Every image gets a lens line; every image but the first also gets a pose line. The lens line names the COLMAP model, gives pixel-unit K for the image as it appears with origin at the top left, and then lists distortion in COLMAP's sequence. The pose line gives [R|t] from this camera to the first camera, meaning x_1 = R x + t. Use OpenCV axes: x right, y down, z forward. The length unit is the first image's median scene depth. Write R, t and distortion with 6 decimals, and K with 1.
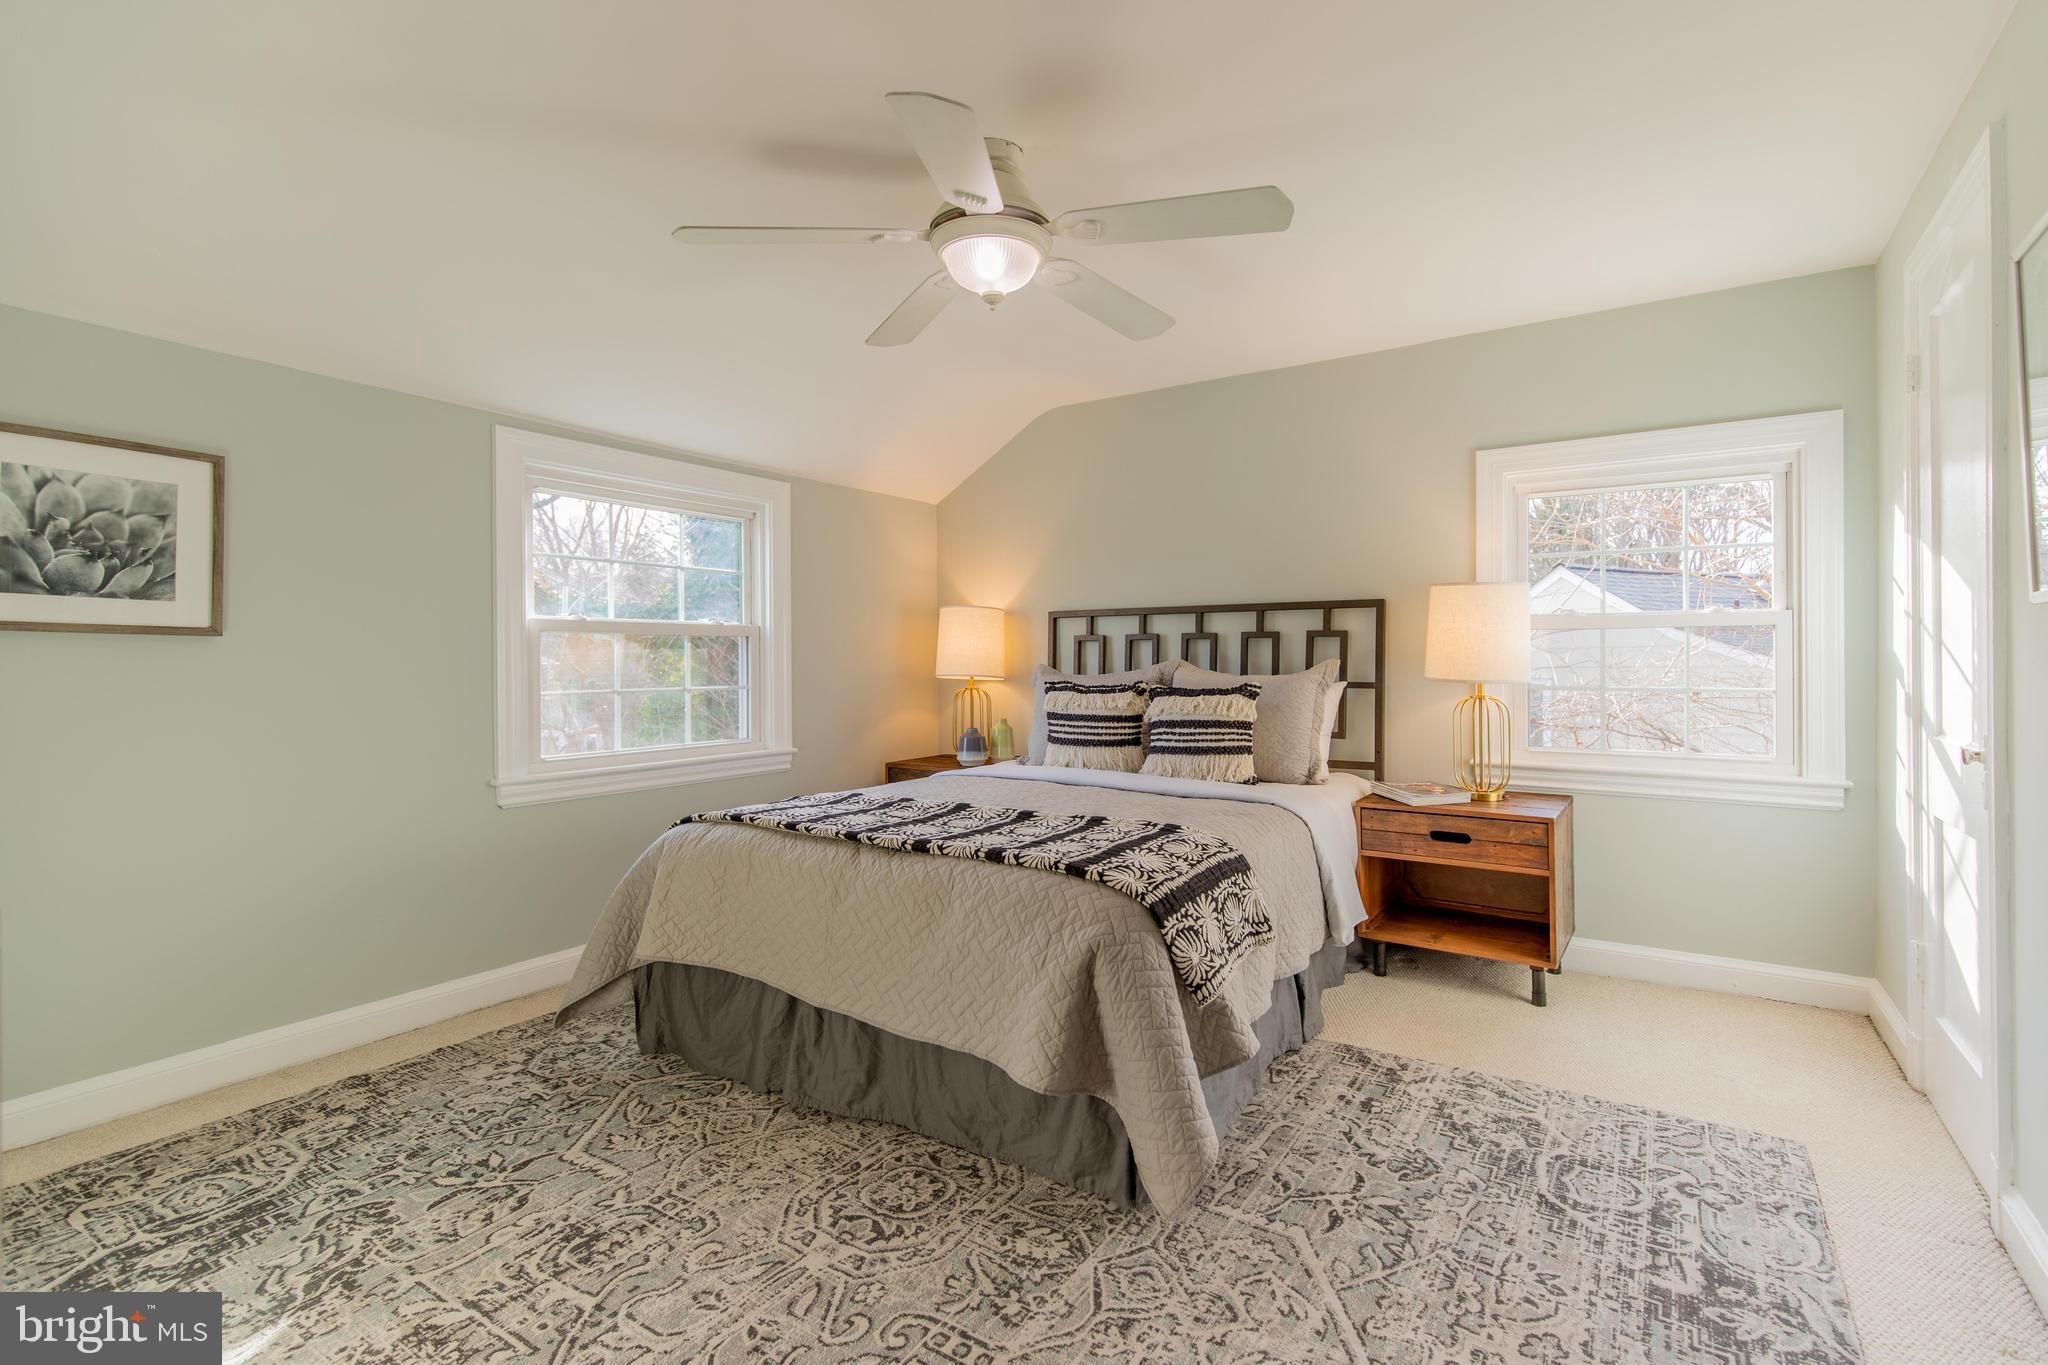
lens RADIAL K [[957.6, 0, 1058.2], [0, 957.6, 640.9], [0, 0, 1]] dist [0.007665, -0.000148]
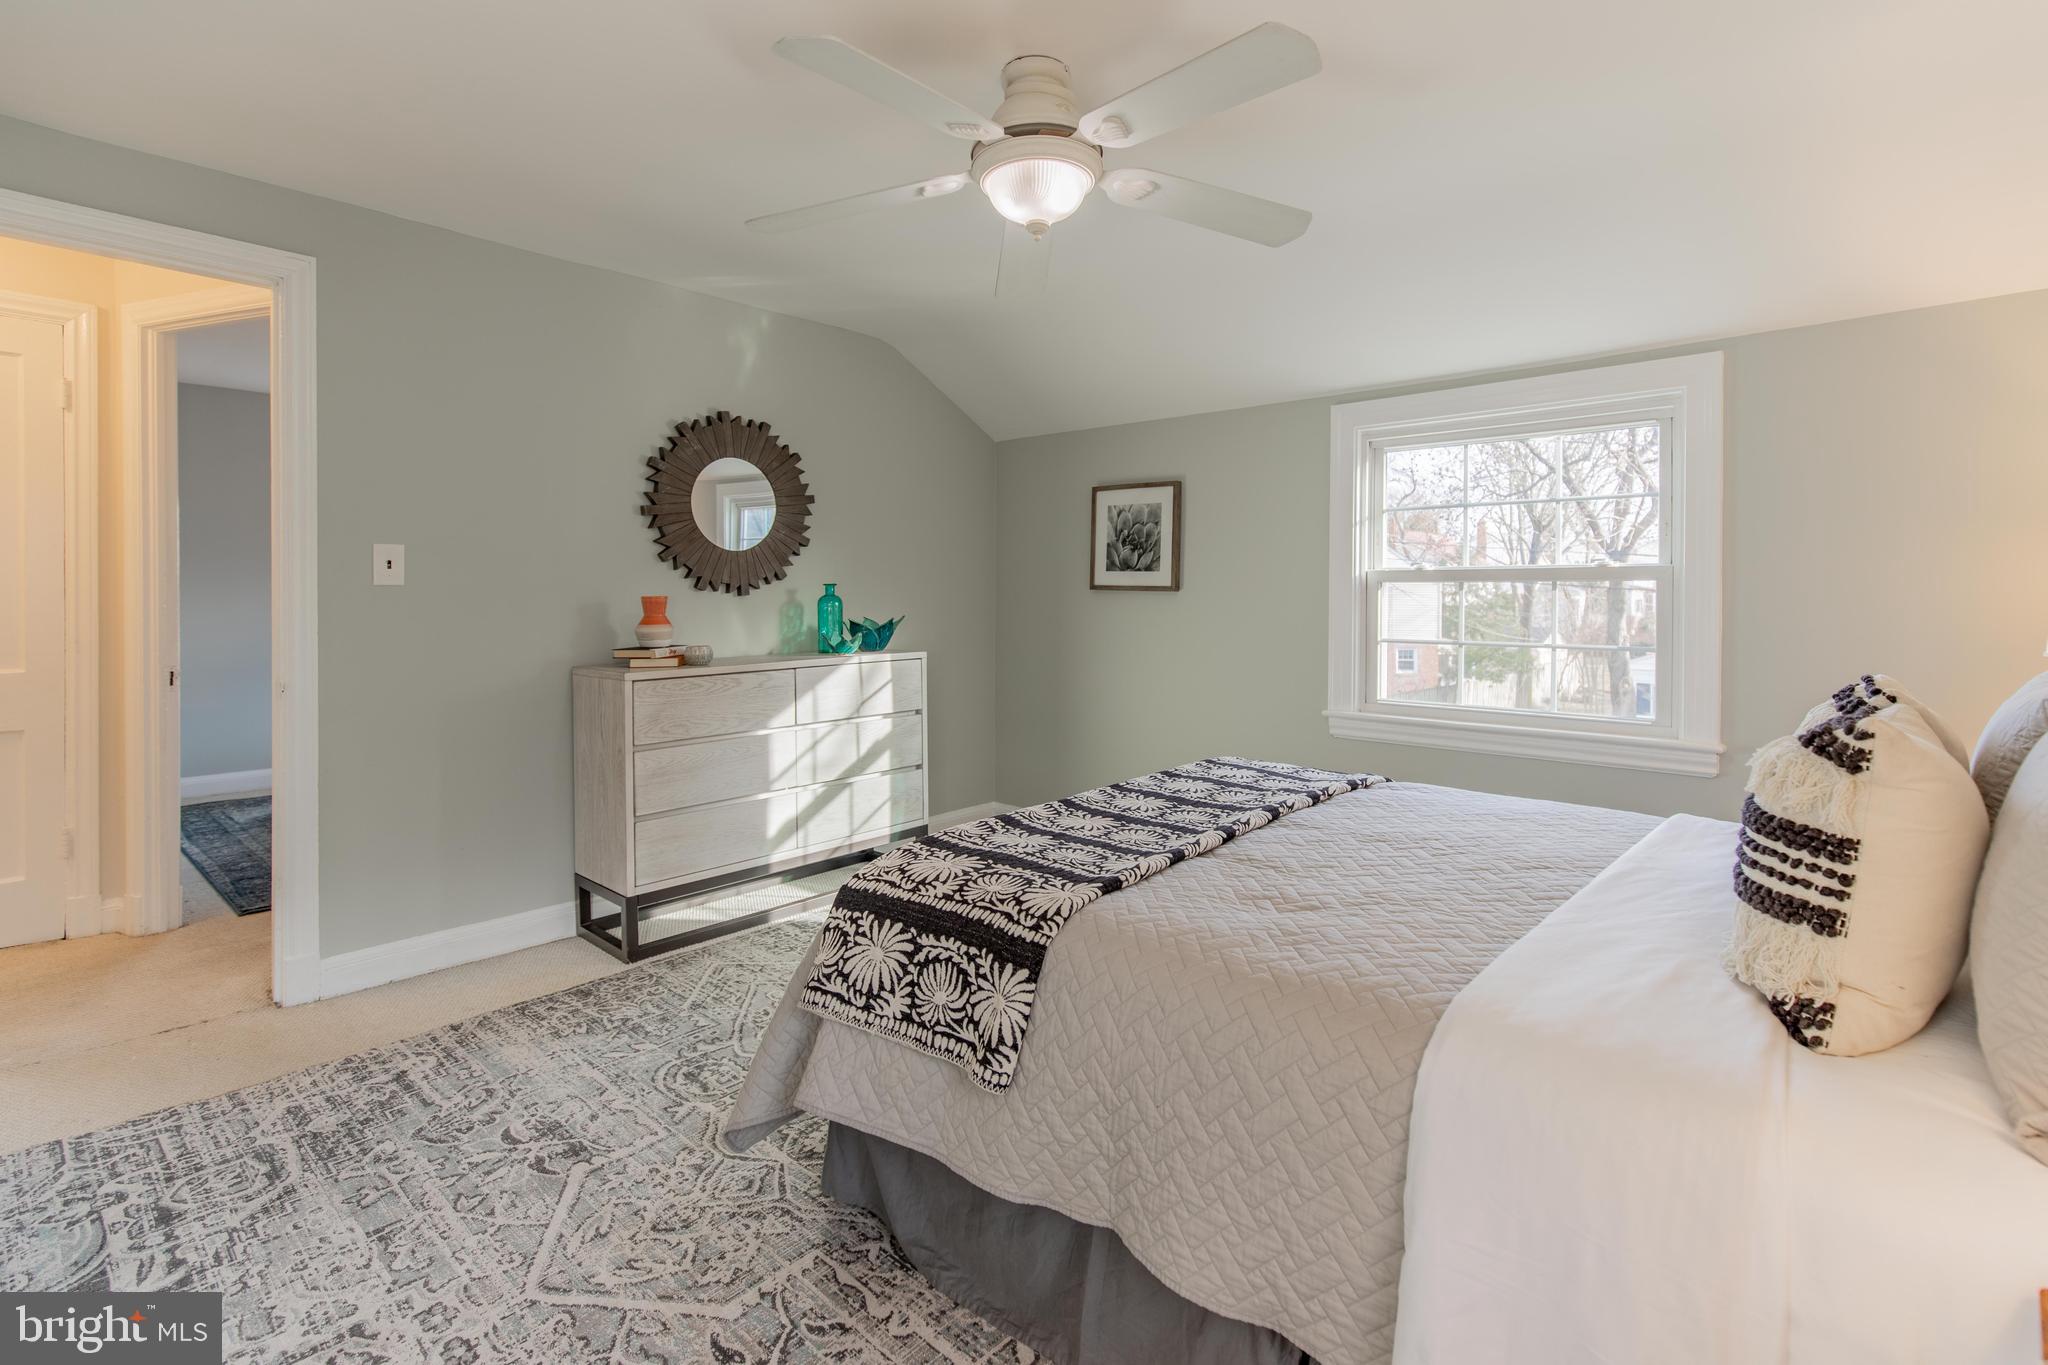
lens RADIAL K [[957.6, 0, 1052.8], [0, 957.6, 605.9], [0, 0, 1]] dist [0.007665, -0.000148]
pose [[-0.171639, 0.020788, -0.984941, 0.753323], [0.021181, 0.999624, 0.017407, -0.012920], [0.984932, -0.017874, -0.172015, 1.056786]]
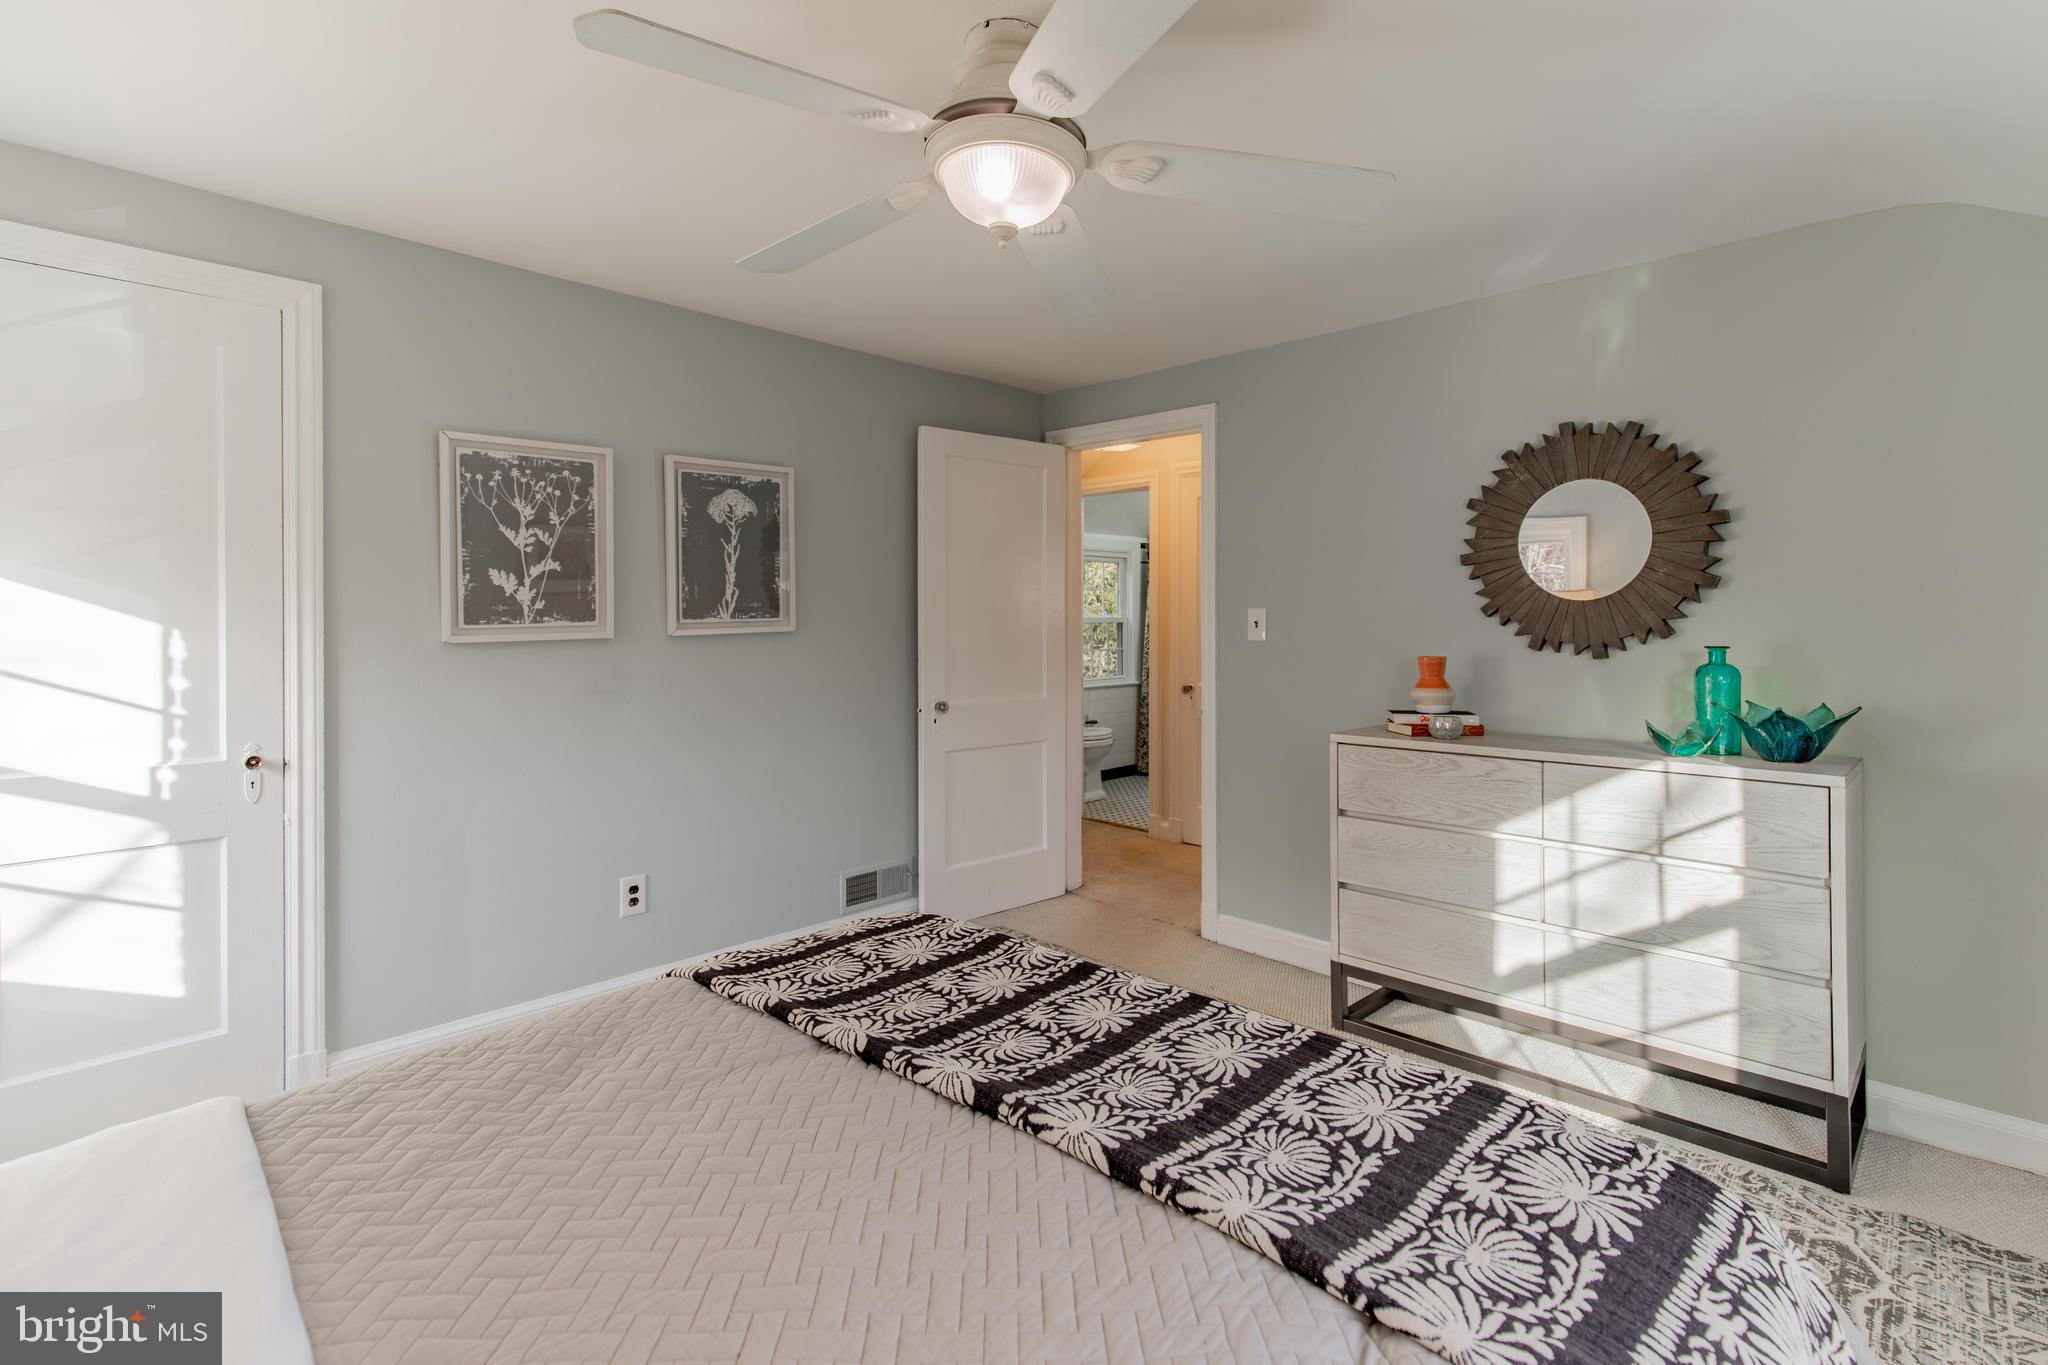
lens RADIAL K [[957.6, 0, 1017.7], [0, 957.6, 627.8], [0, 0, 1]] dist [0.007665, -0.000148]
pose [[-0.978172, -0.001509, 0.207791, -0.207272], [-0.003777, 0.999938, -0.010516, -0.035965], [-0.207762, -0.011071, -0.978117, 1.565730]]
